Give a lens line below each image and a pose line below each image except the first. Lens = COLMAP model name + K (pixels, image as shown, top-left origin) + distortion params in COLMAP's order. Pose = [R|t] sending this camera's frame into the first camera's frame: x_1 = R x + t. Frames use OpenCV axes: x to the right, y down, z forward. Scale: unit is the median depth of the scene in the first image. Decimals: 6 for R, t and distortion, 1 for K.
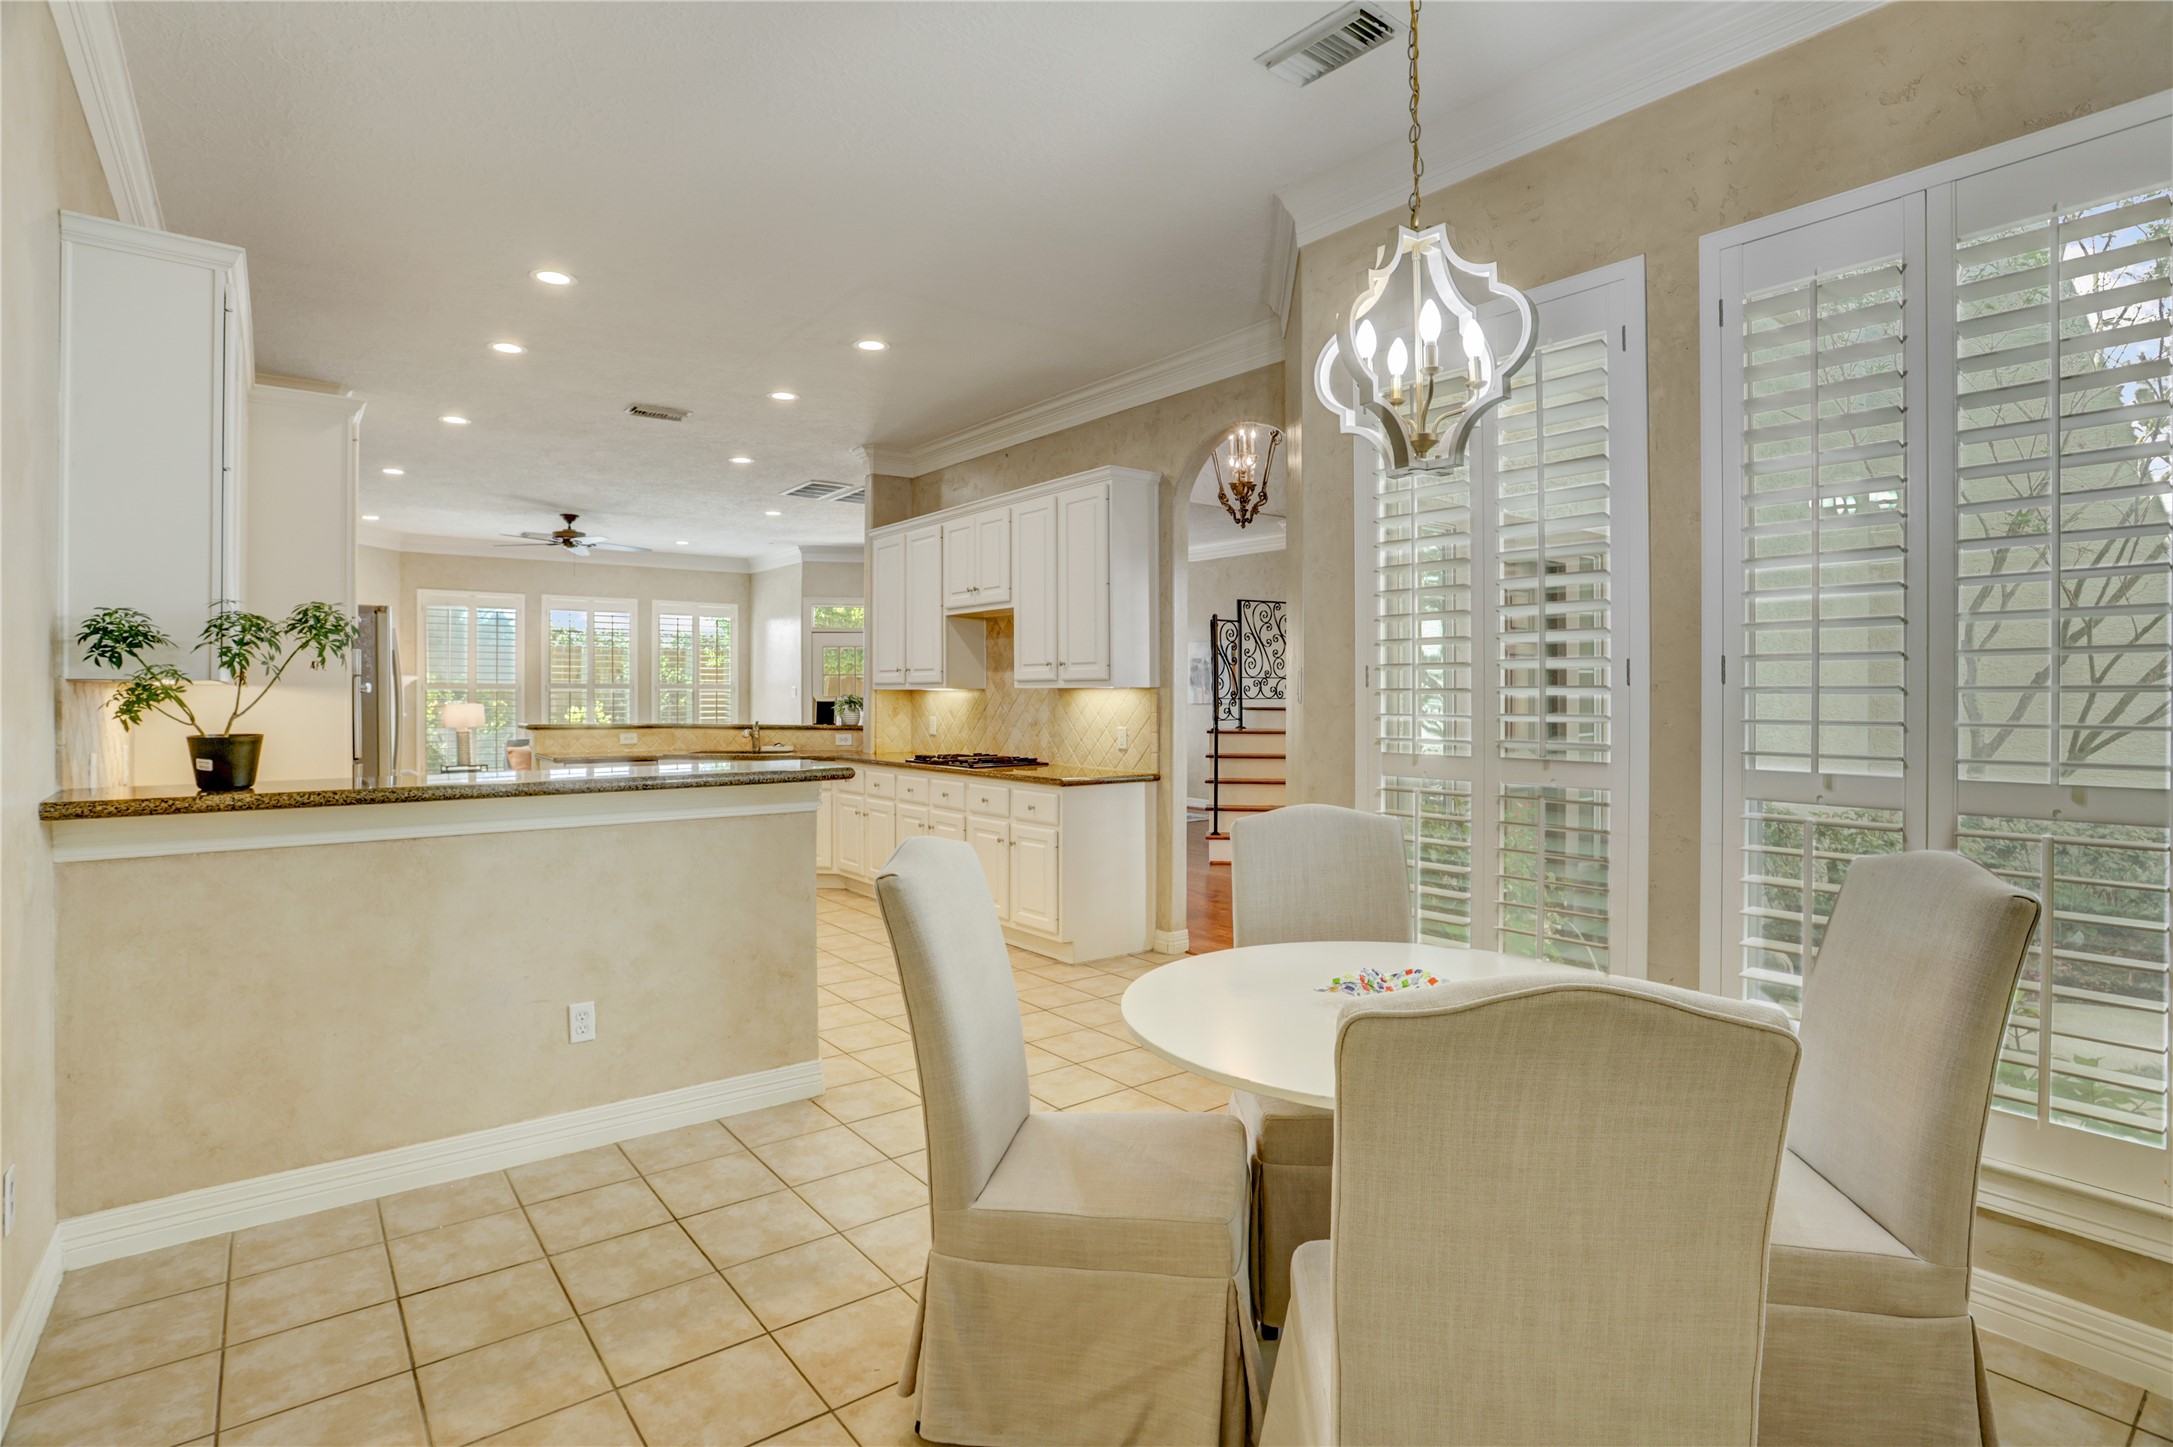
lens RADIAL K [[1067.4, 0, 1075.9], [0, 1067.4, 694.0], [0, 0, 1]] dist [-0.032963, 0.001551]
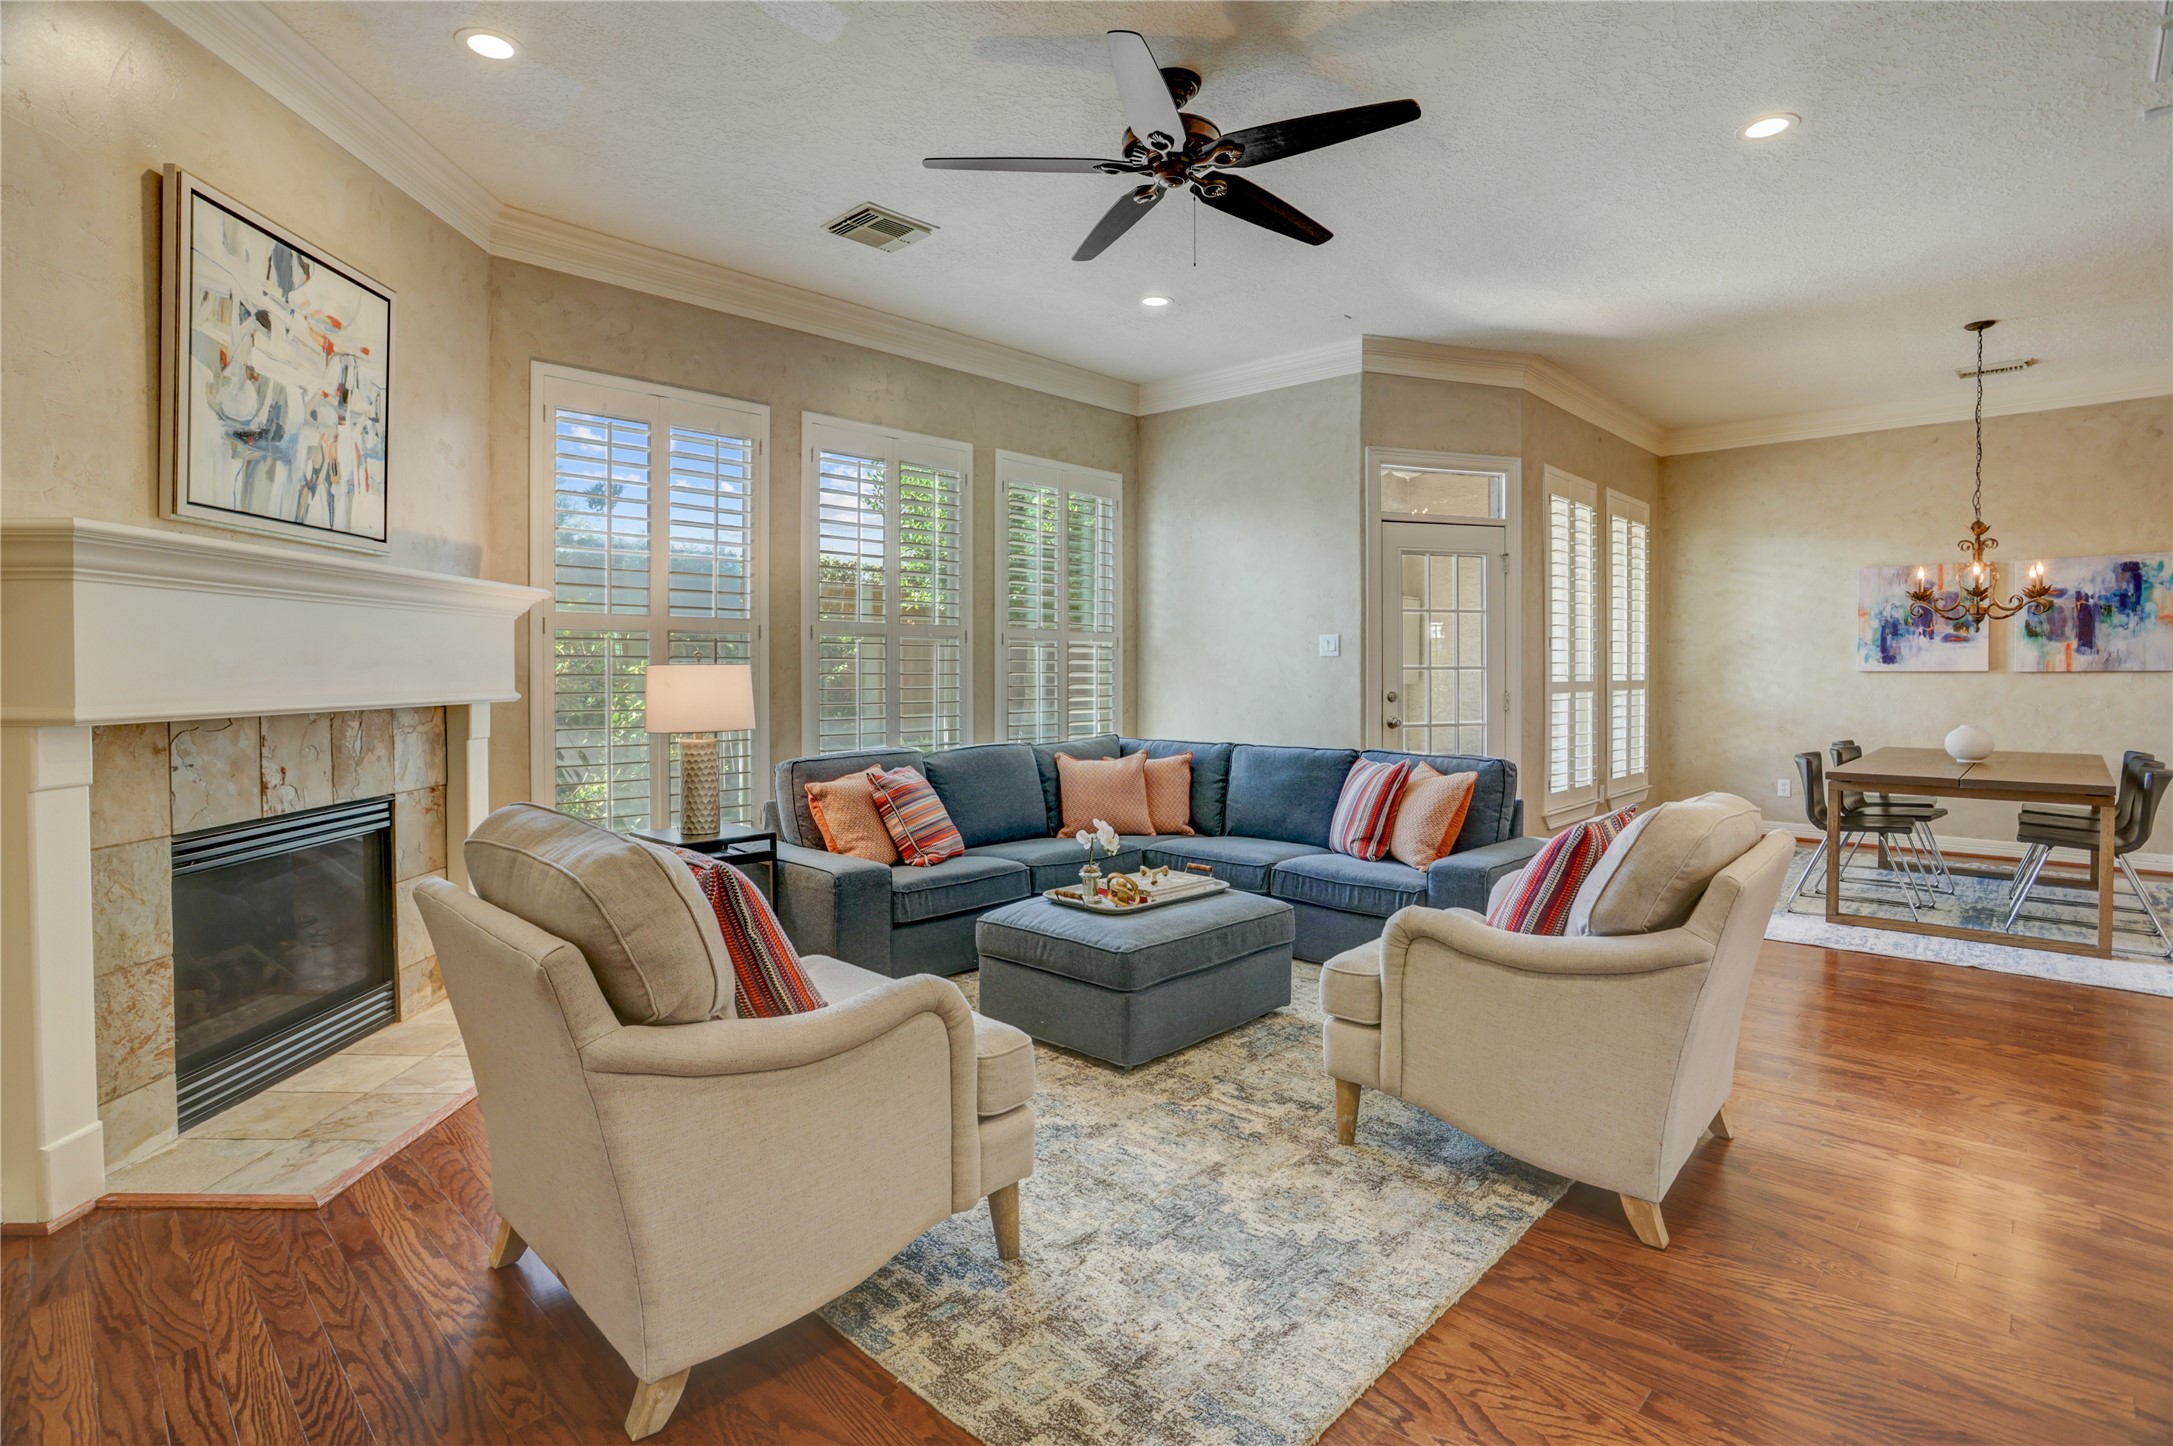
lens RADIAL K [[1067.4, 0, 1075.9], [0, 1067.4, 693.5], [0, 0, 1]] dist [-0.032963, 0.001551]
pose [[0.991024, 0.002623, 0.133658, -0.554414], [-0.004933, 0.999844, 0.016955, 0.013346], [-0.133593, -0.017462, 0.990882, 0.687806]]
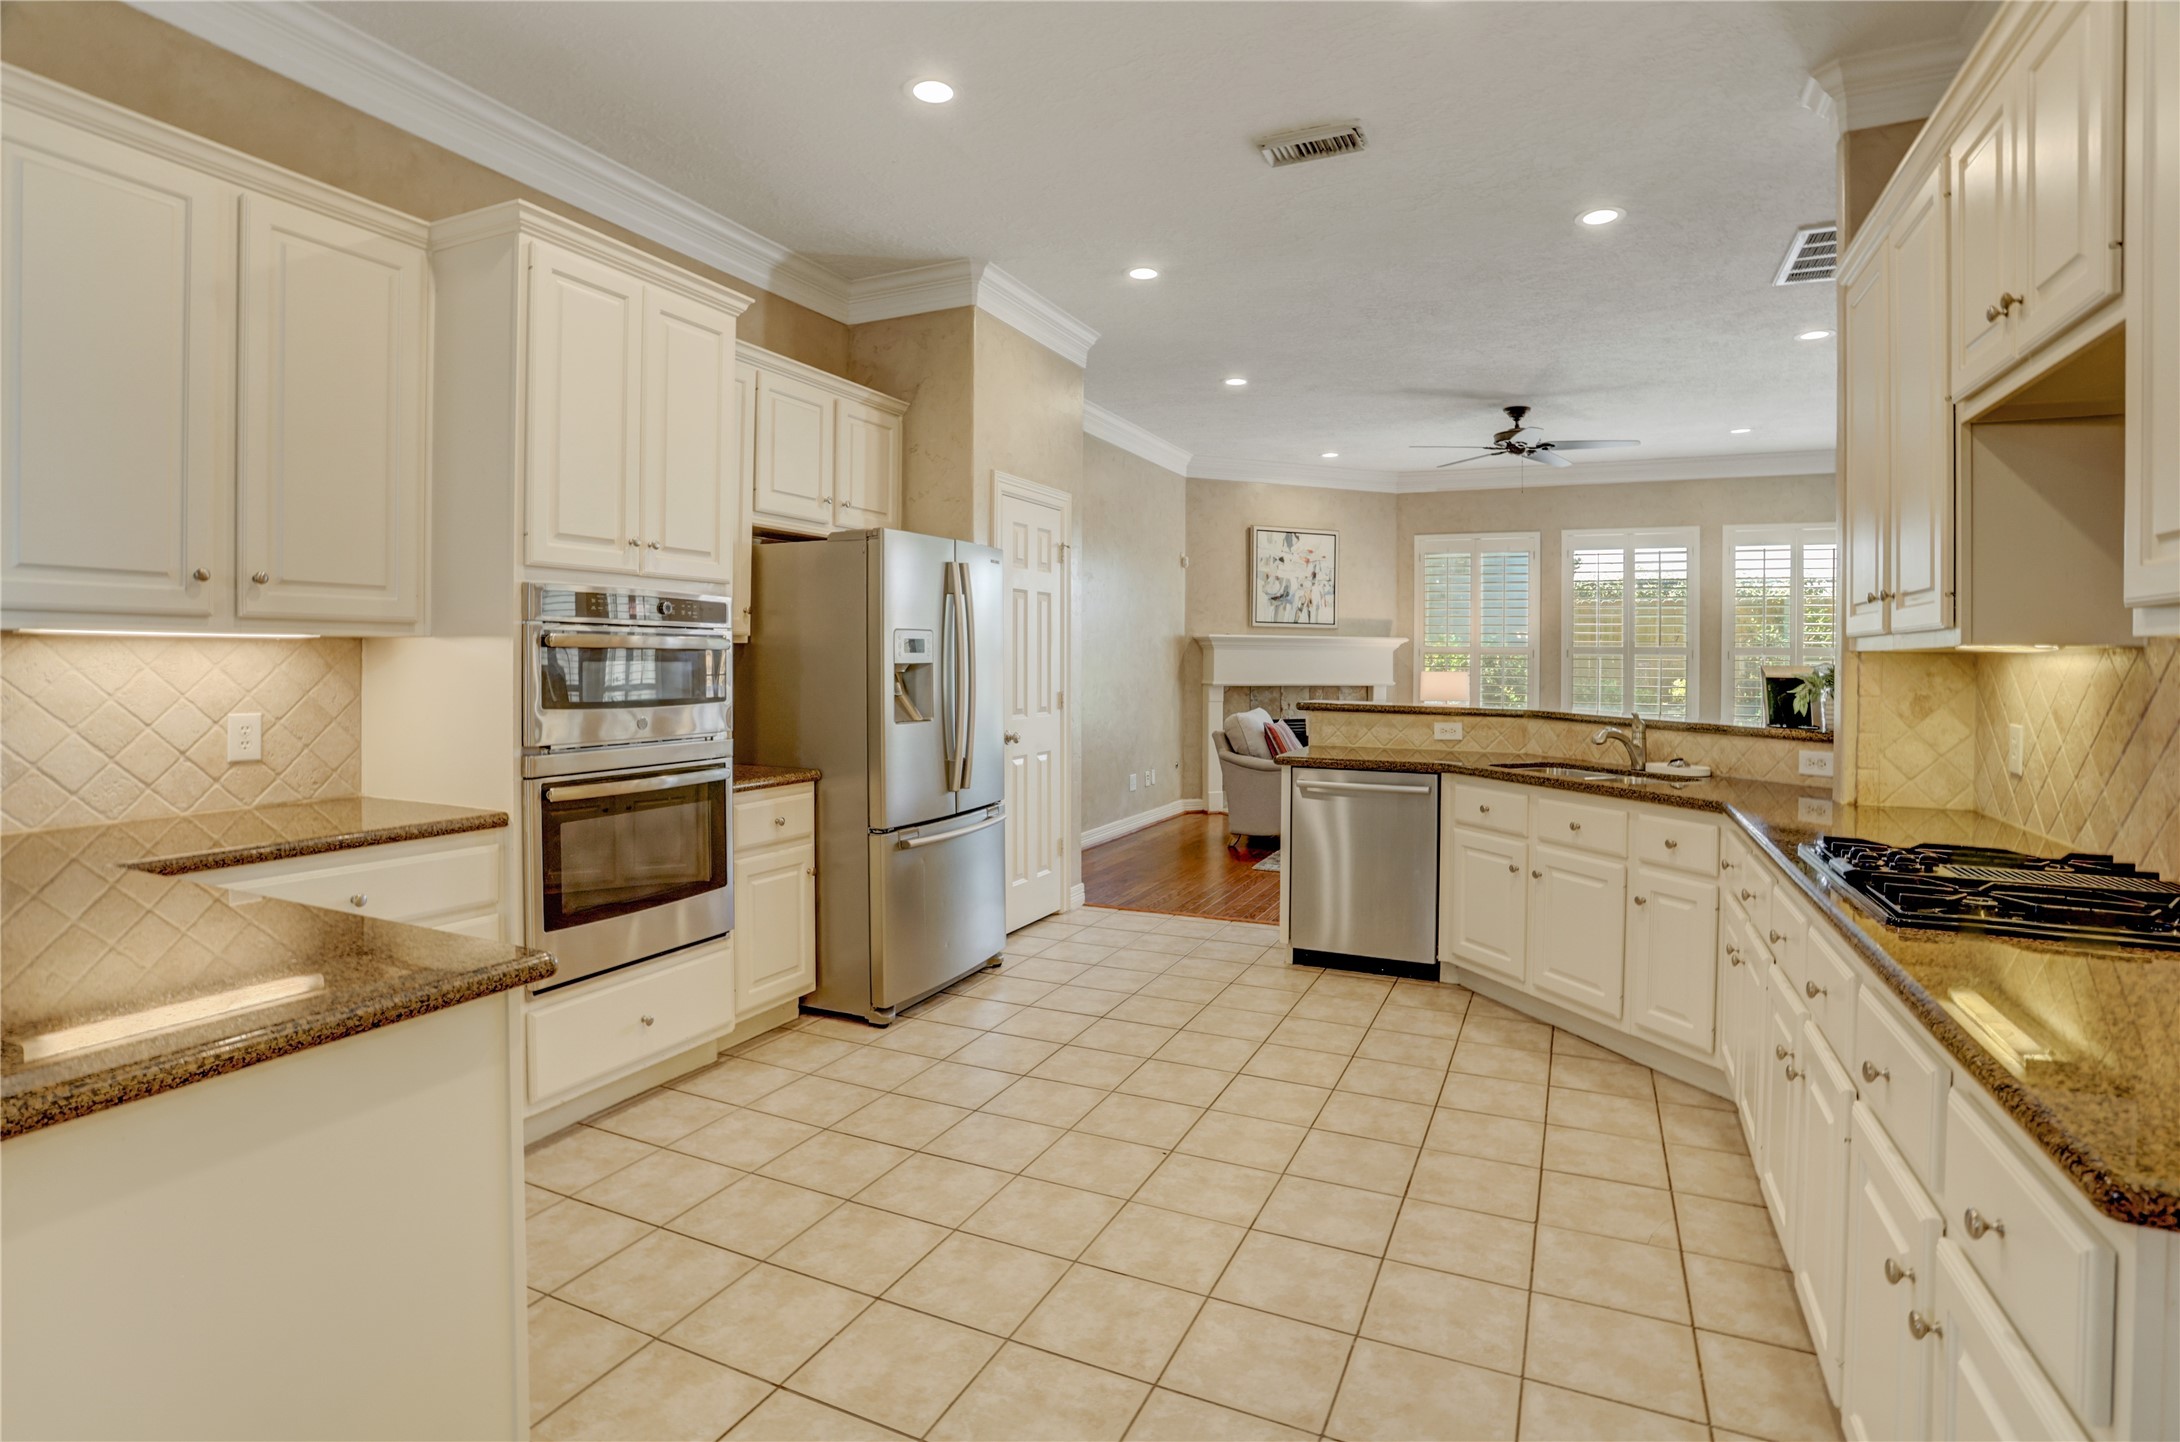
lens RADIAL K [[1084.4, 0, 1080.7], [0, 1084.4, 667.4], [0, 0, 1]] dist [-0.041831, 0.000150]
pose [[0.466141, 0.015251, -0.884579, 0.026588], [-0.012574, 0.999865, 0.010613, 0.001219], [0.884621, 0.006176, 0.466270, 0.406921]]
